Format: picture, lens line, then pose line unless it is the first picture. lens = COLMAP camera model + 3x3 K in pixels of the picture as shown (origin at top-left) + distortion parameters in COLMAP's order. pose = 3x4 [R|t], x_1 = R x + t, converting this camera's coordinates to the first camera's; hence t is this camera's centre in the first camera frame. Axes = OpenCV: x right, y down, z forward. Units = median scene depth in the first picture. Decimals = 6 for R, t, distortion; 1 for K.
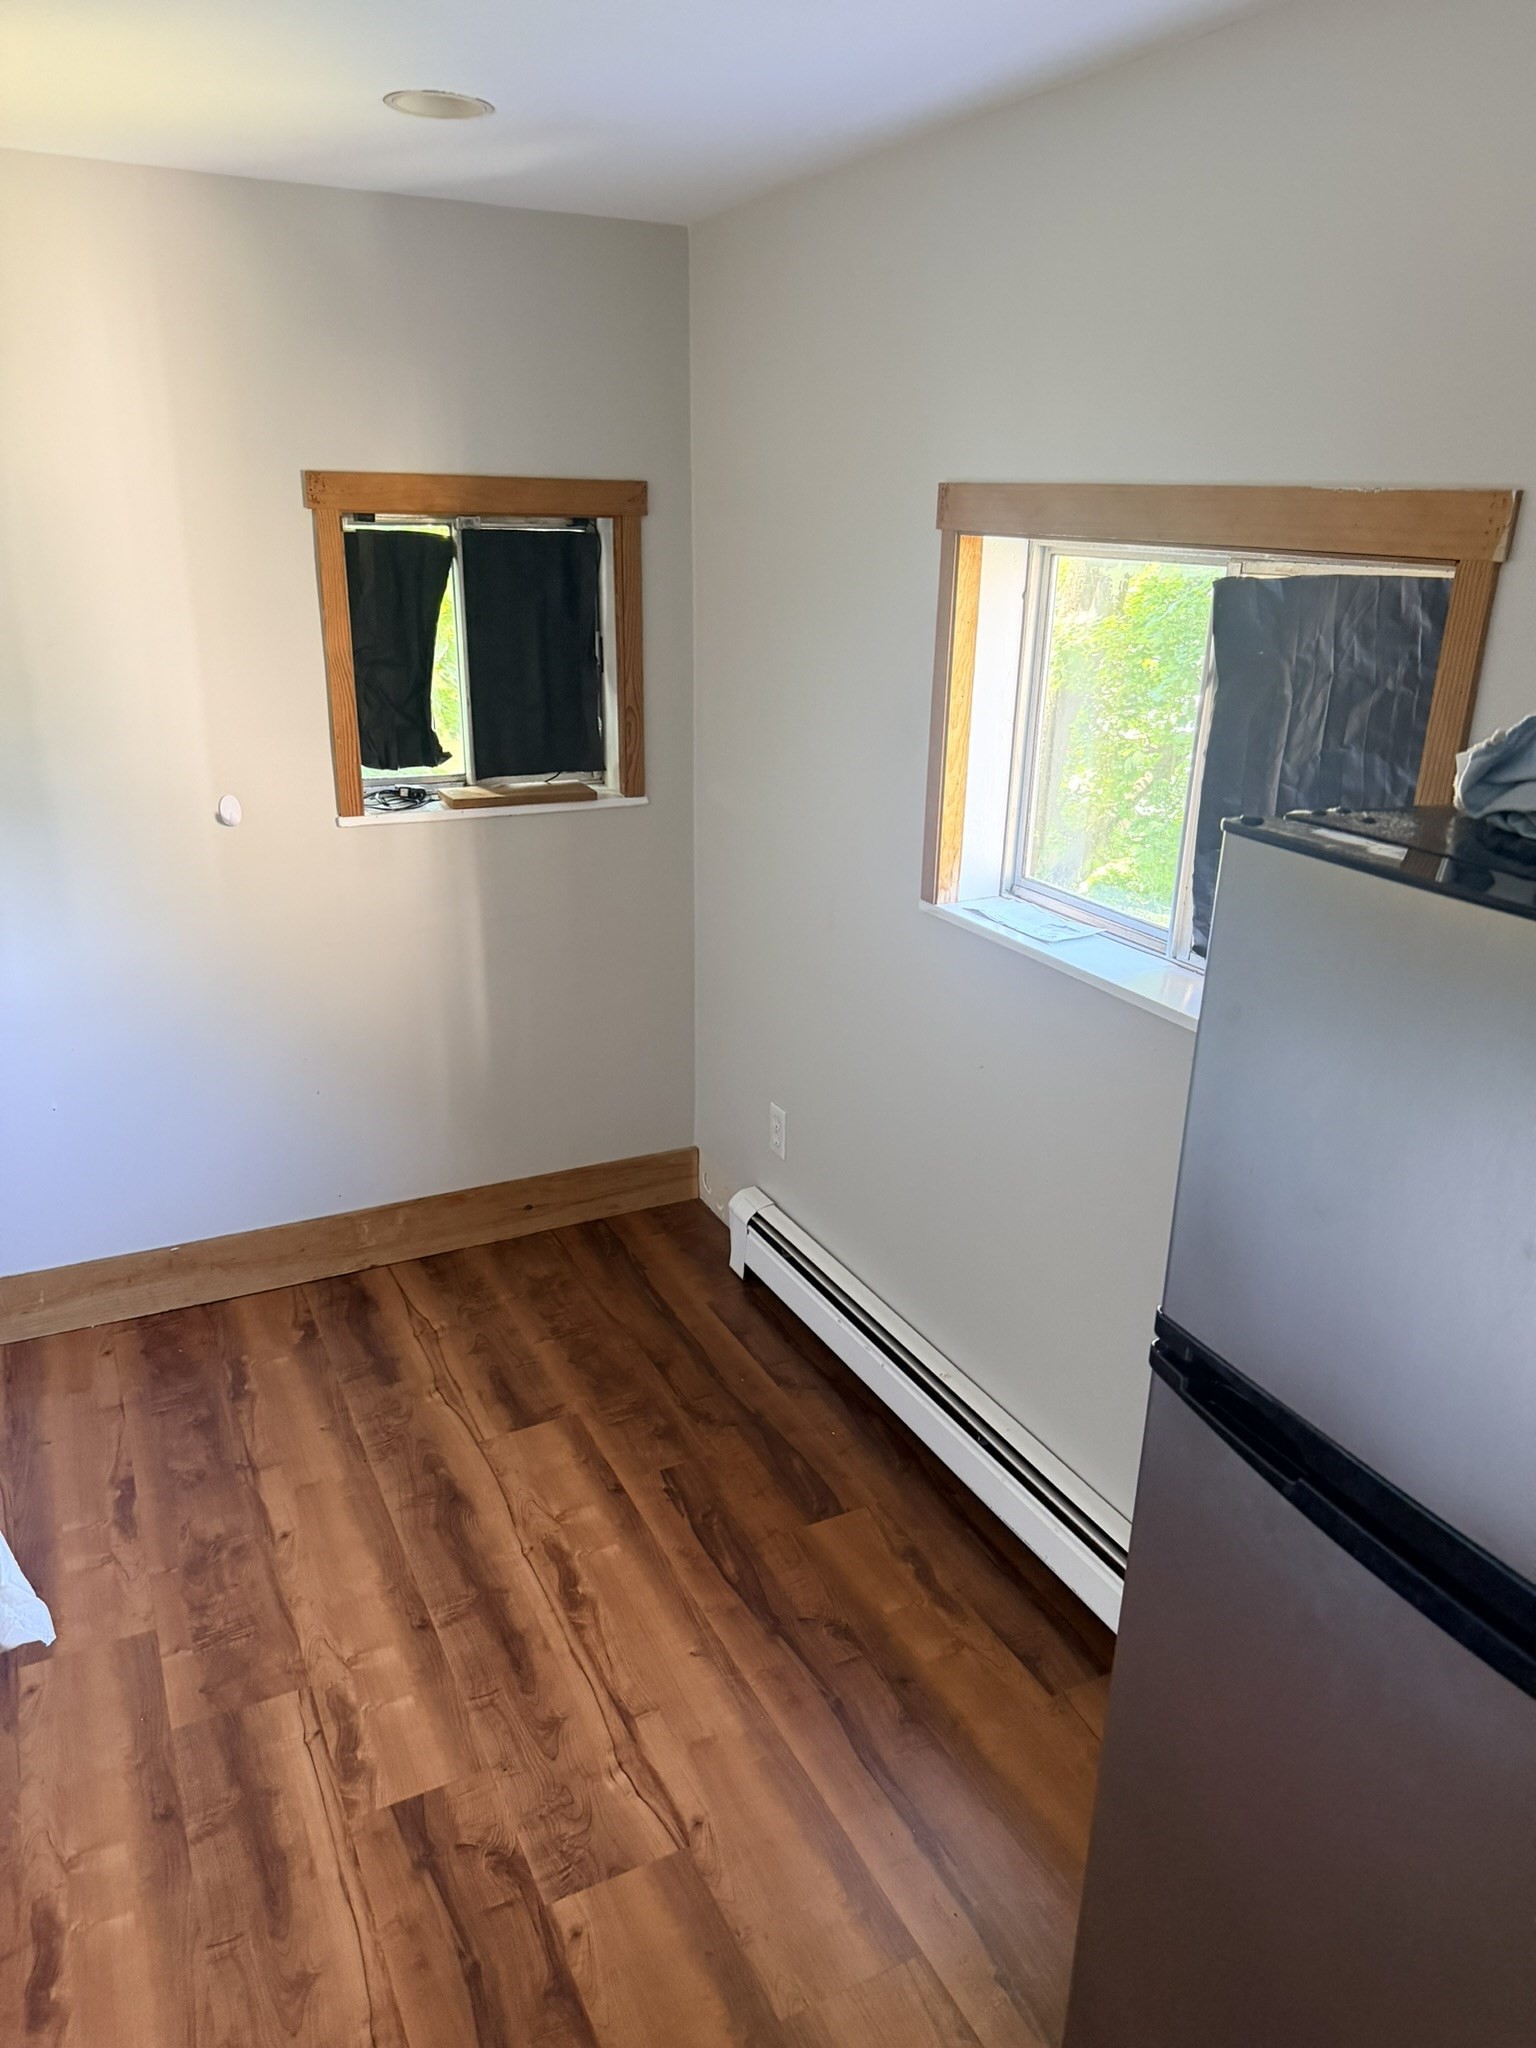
lens RADIAL K [[1452.2, 0, 764.0], [0, 1452.2, 1025.8], [0, 0, 1]] dist [0.003741, -0.008193]
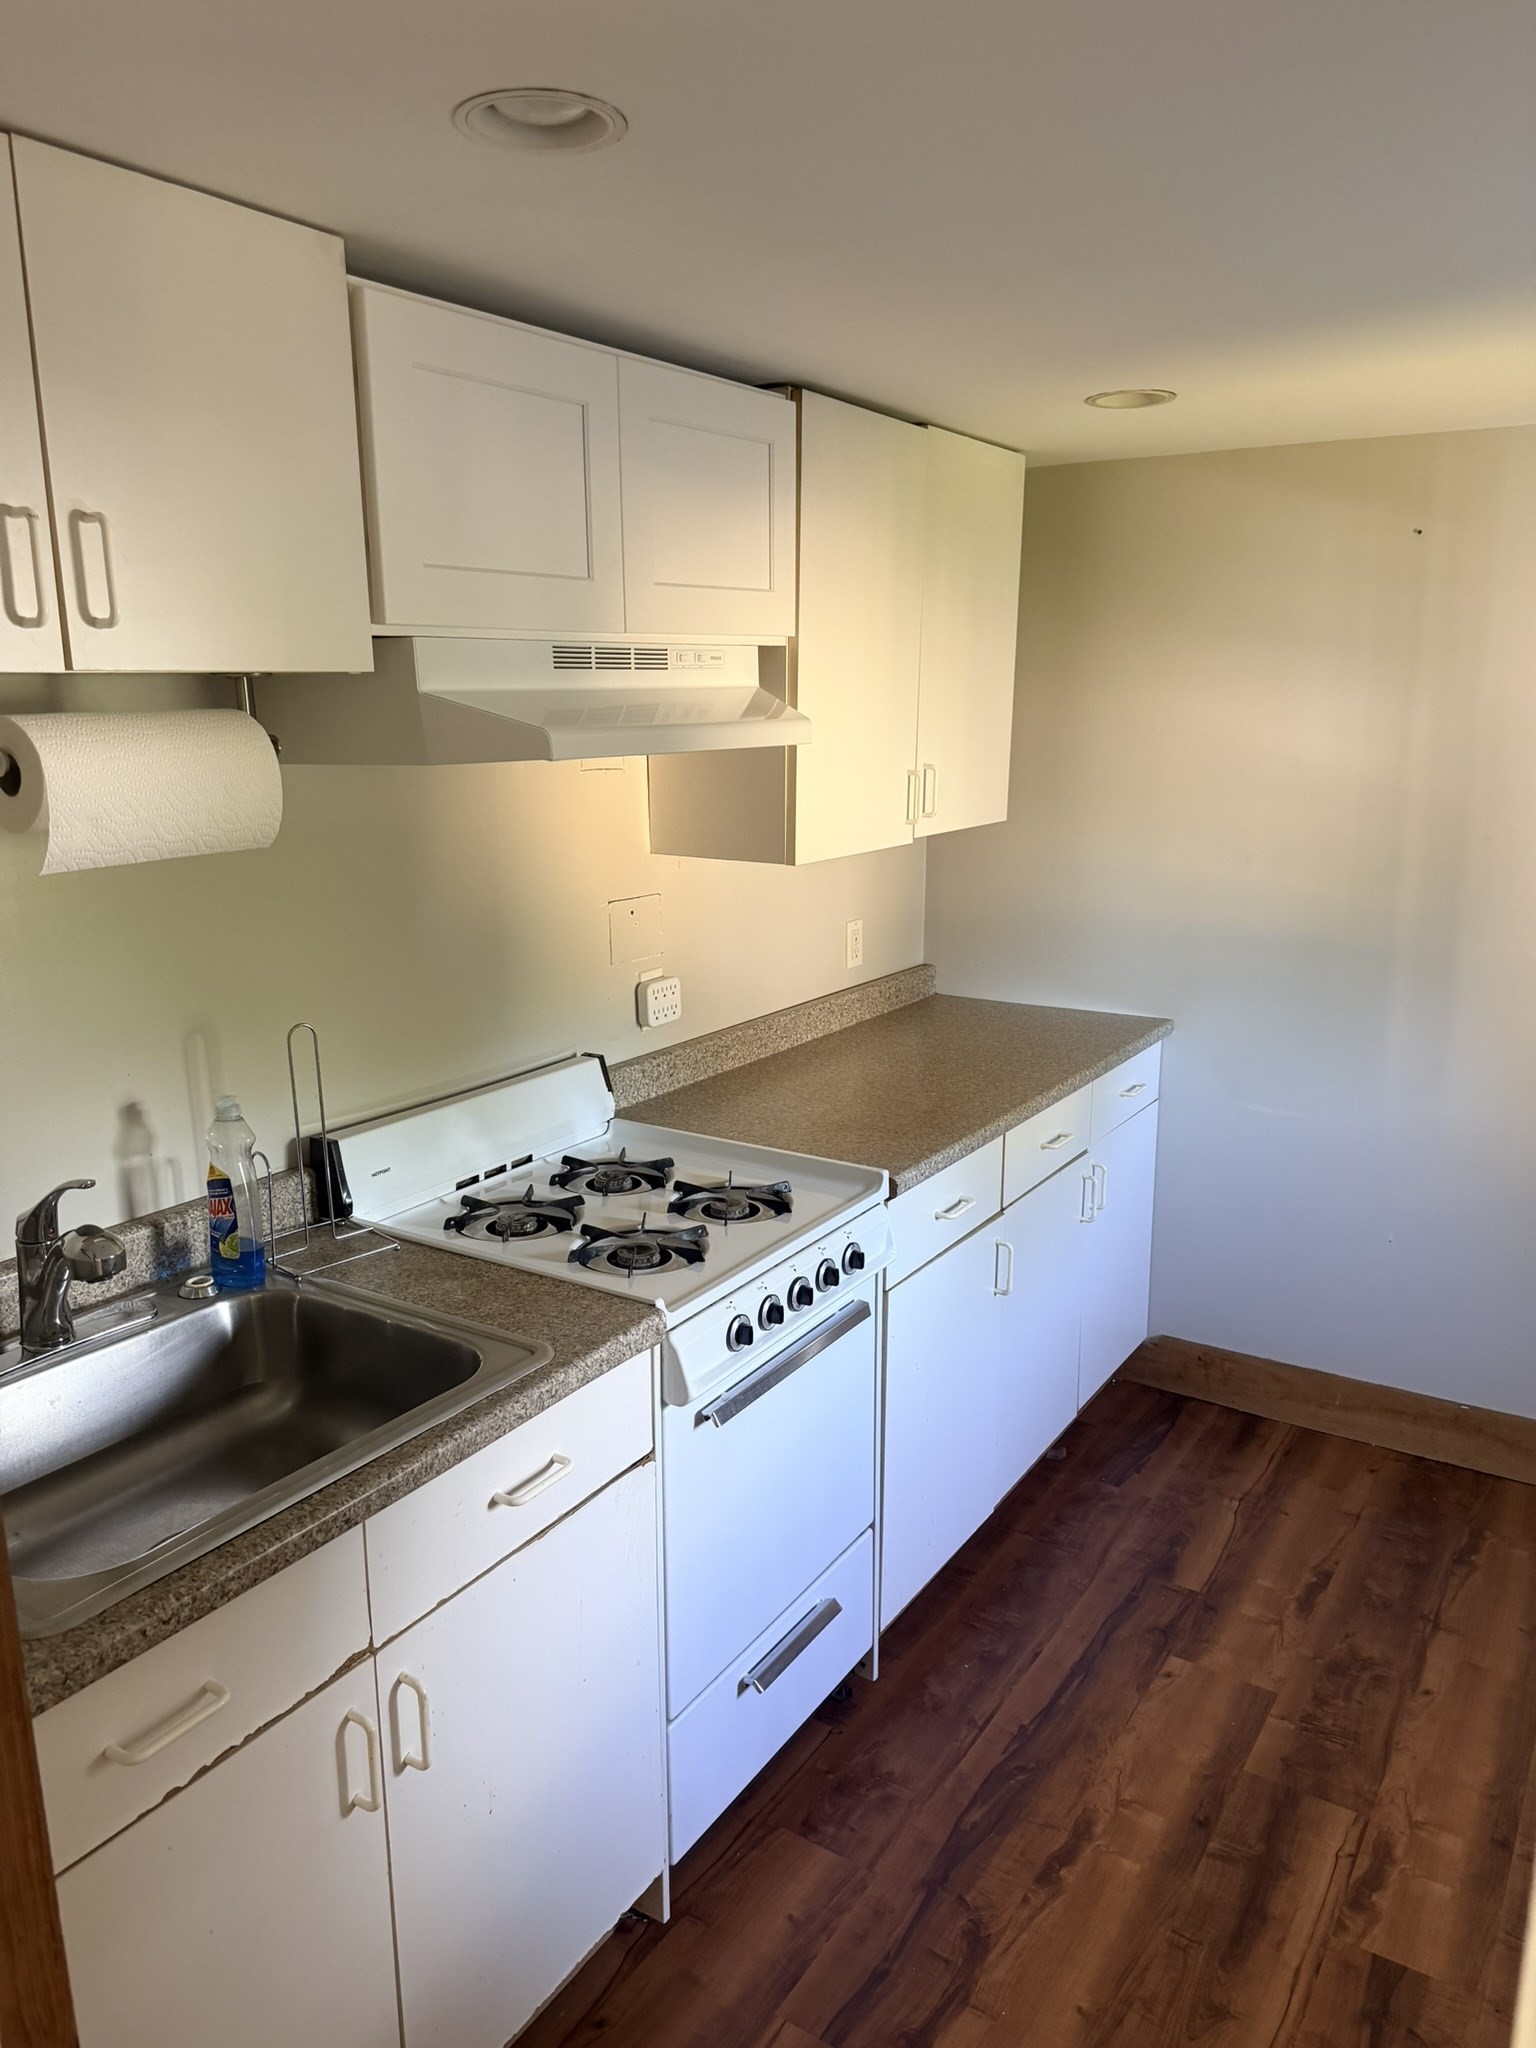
lens RADIAL K [[1452.2, 0, 765.1], [0, 1452.2, 1026.5], [0, 0, 1]] dist [0.003741, -0.008193]
pose [[0.506593, 0.168593, -0.845541, 0.248188], [-0.270892, 0.962156, 0.029544, -0.005706], [0.818524, 0.214084, 0.533092, -0.032958]]
